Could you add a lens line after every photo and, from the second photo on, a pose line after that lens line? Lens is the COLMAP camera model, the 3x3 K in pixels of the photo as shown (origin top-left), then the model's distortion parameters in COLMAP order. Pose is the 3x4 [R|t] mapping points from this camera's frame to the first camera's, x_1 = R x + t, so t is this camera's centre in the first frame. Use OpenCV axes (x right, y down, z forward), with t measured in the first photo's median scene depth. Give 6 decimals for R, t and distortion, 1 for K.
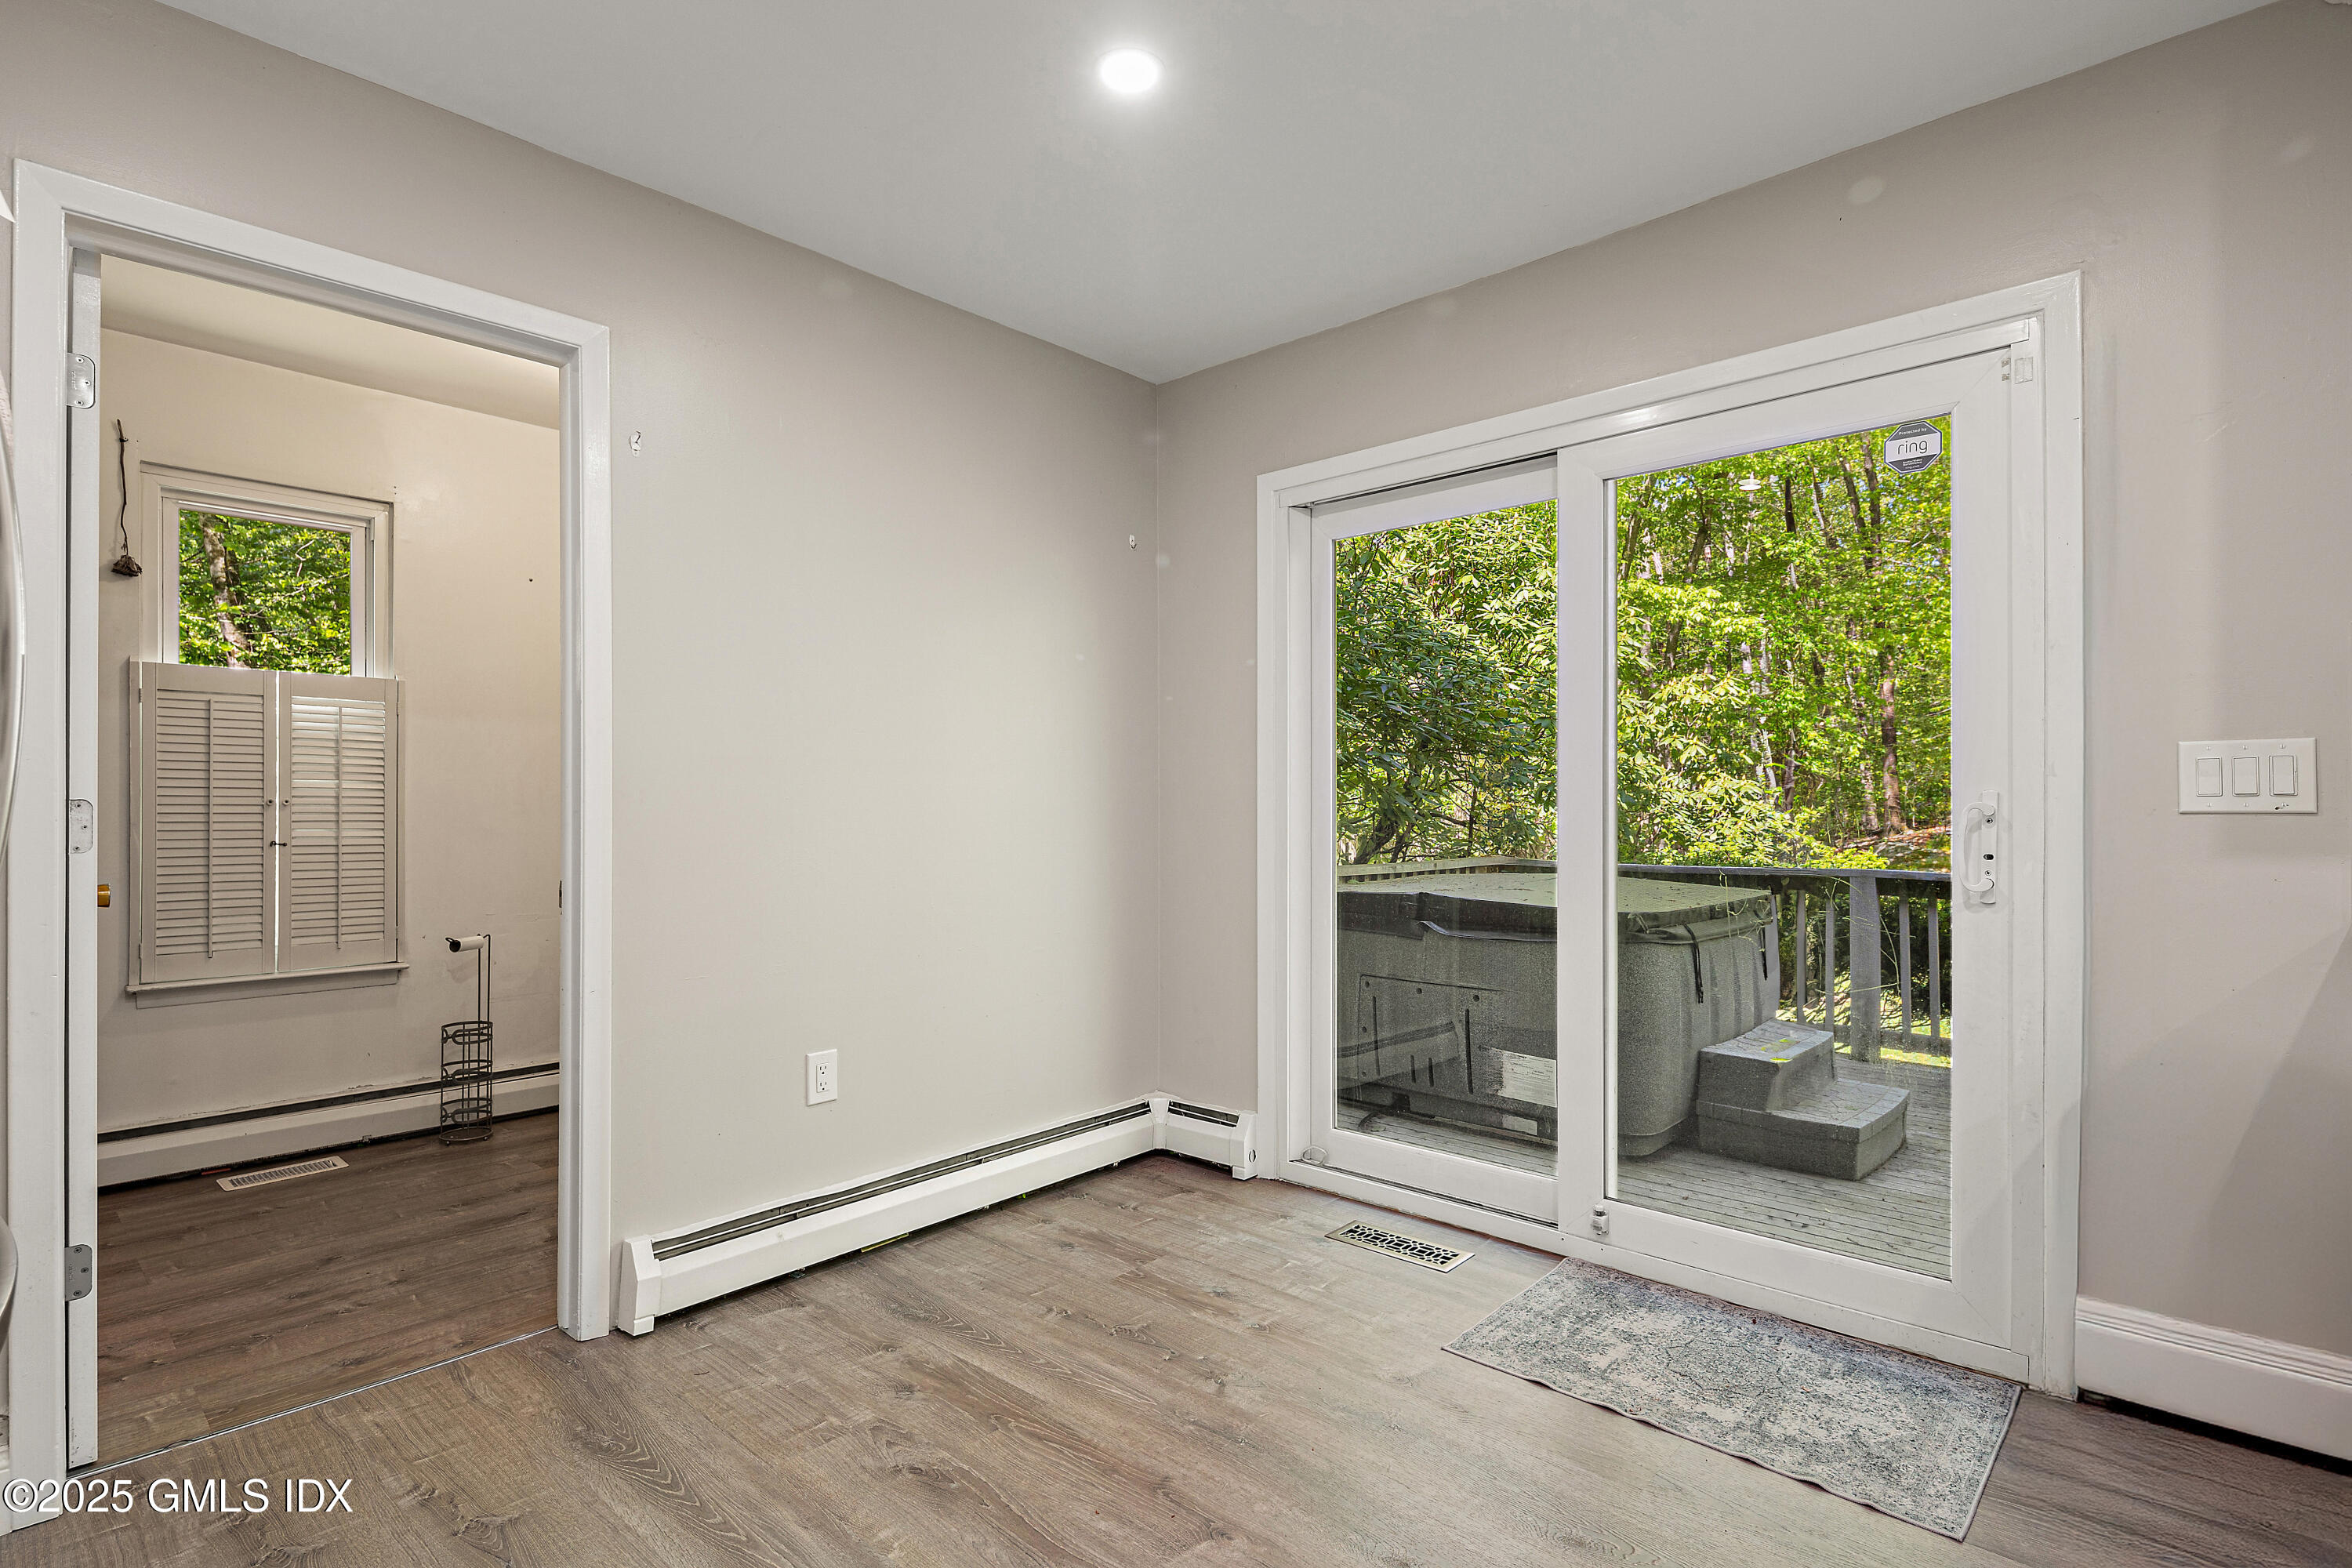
lens RADIAL K [[1148.2, 0, 1185.4], [0, 1148.2, 805.0], [0, 0, 1]] dist [0.005983, -0.002681]
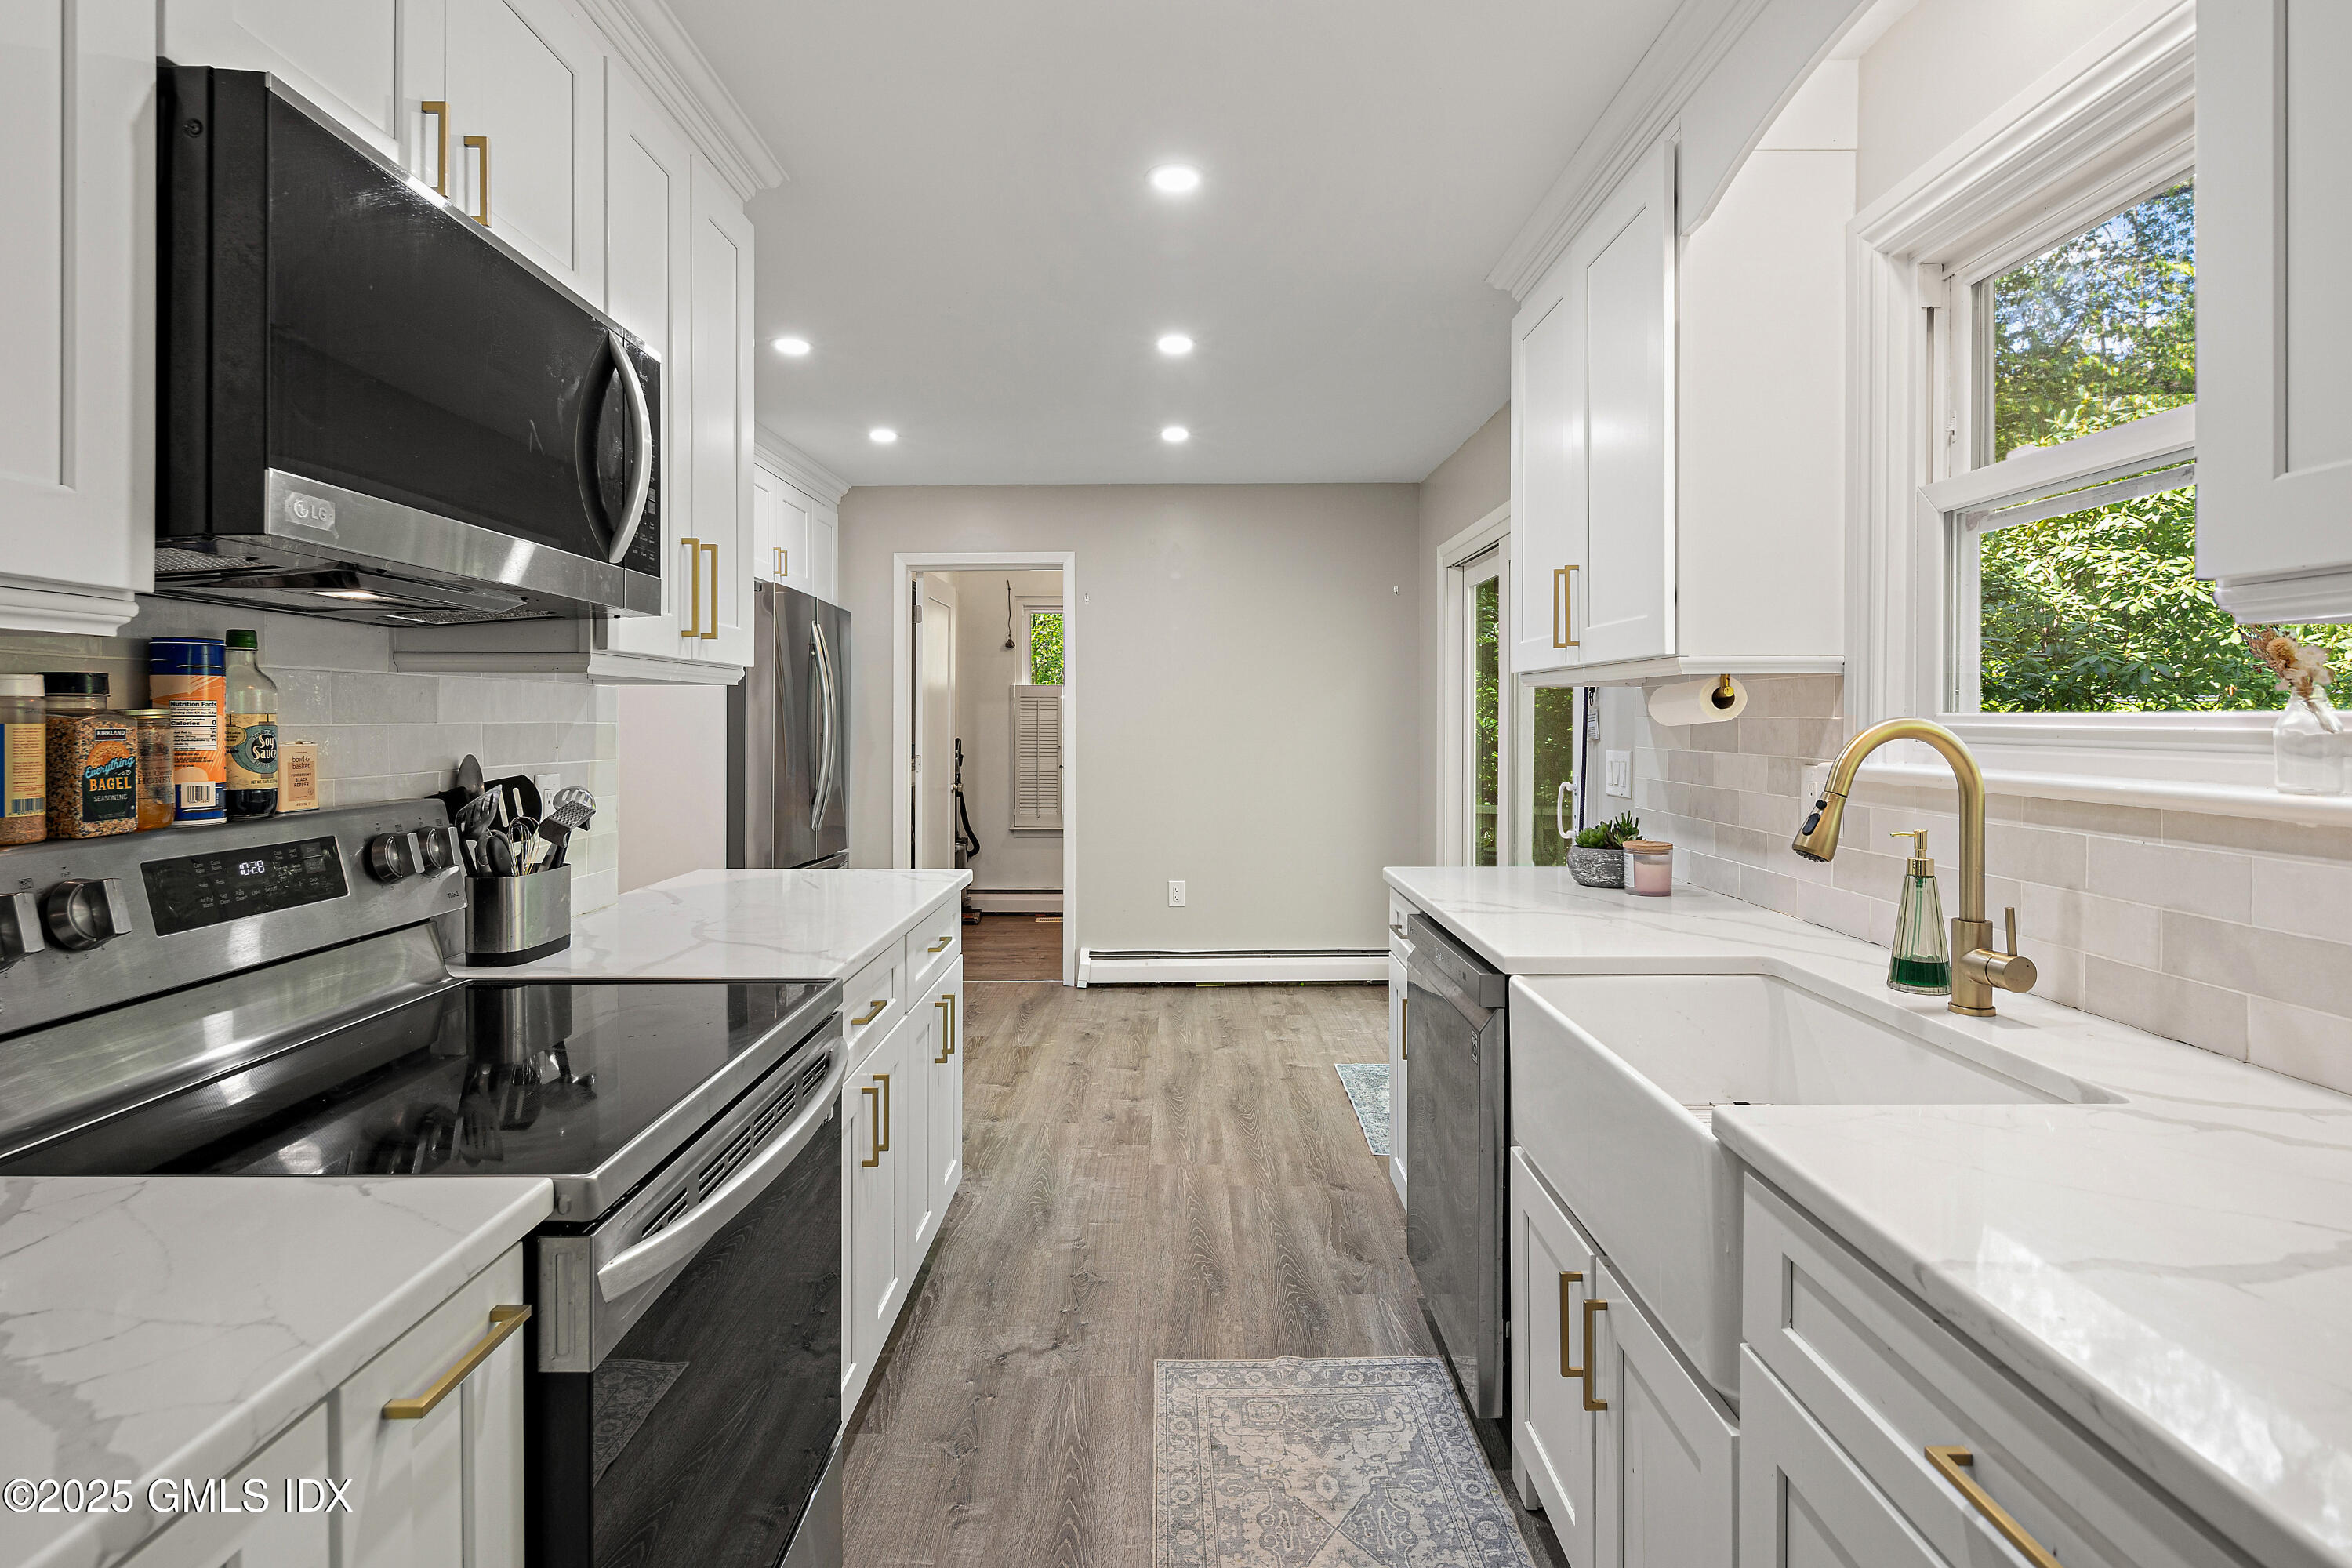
lens RADIAL K [[1148.2, 0, 1174.3], [0, 1148.2, 729.4], [0, 0, 1]] dist [0.005983, -0.002681]
pose [[0.675564, 0.007138, -0.737267, 1.345720], [0.000489, 0.999949, 0.010129, -0.082470], [0.737302, -0.007204, 0.675525, -0.414954]]
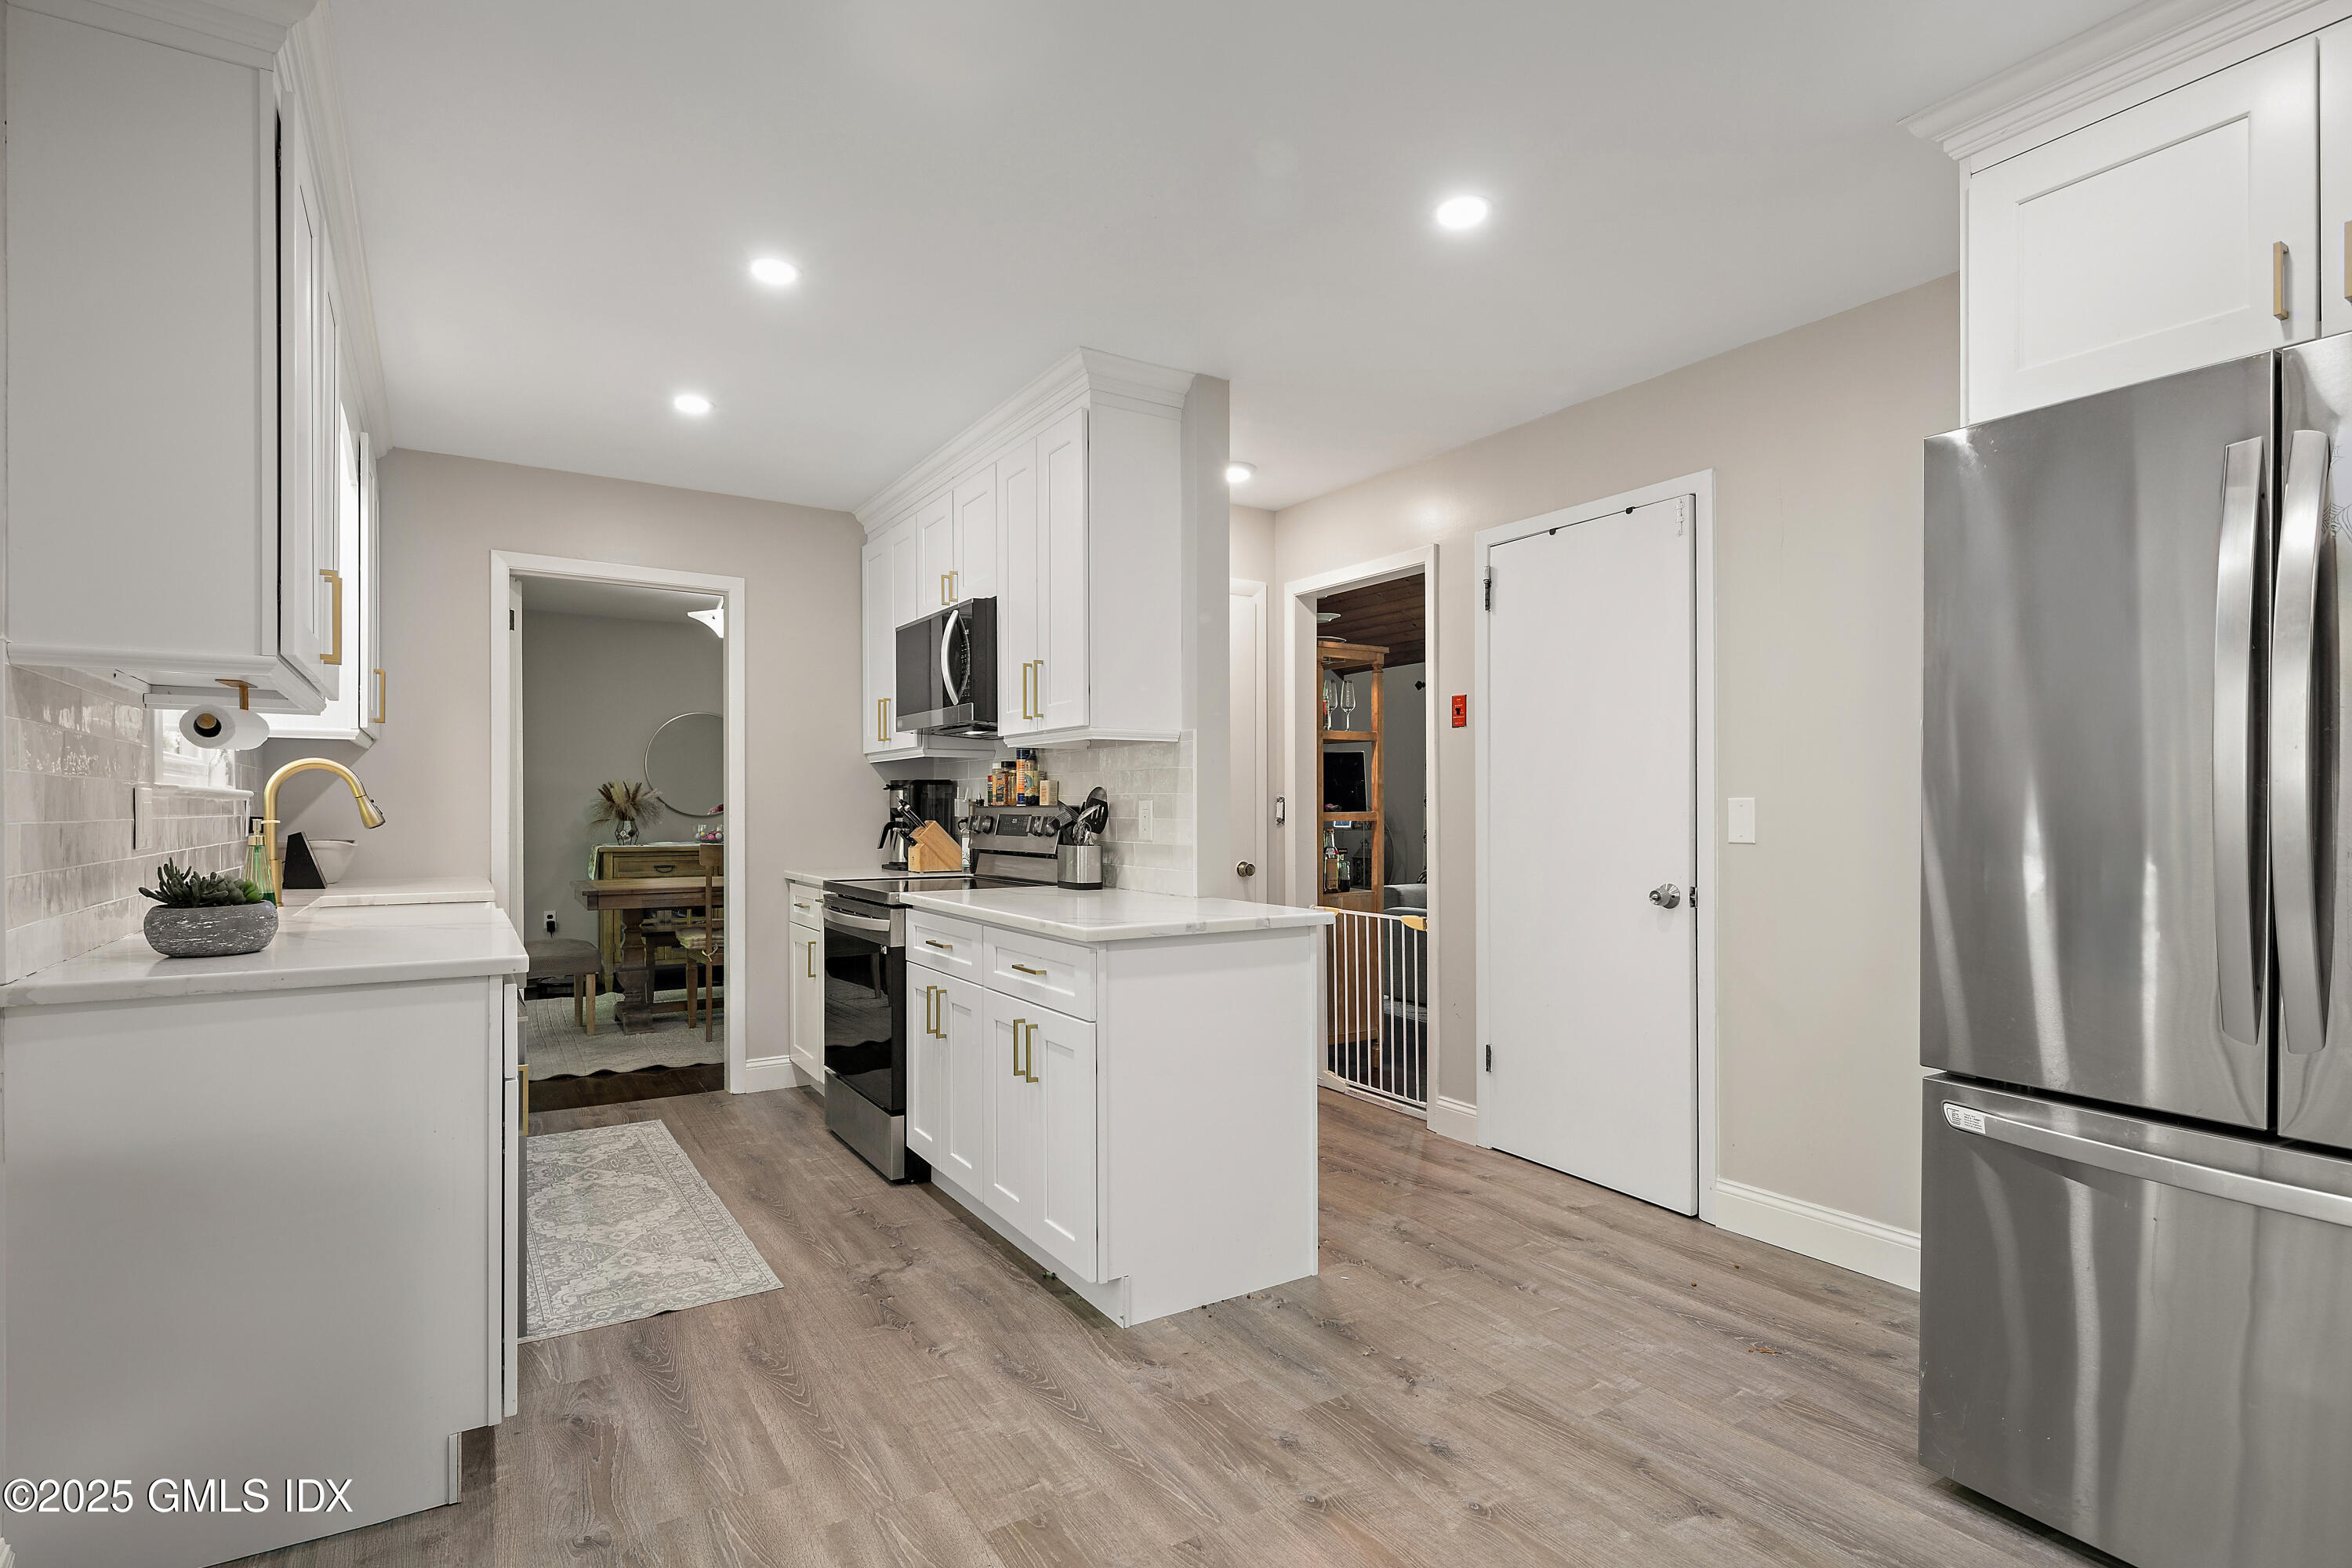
lens RADIAL K [[1148.2, 0, 1179.5], [0, 1148.2, 809.0], [0, 0, 1]] dist [0.005983, -0.002681]
pose [[-0.965334, 0.001860, 0.261009, -0.063011], [0.001930, 0.999998, 0.000013, -0.026810], [-0.261009, 0.000517, -0.965336, 1.238067]]
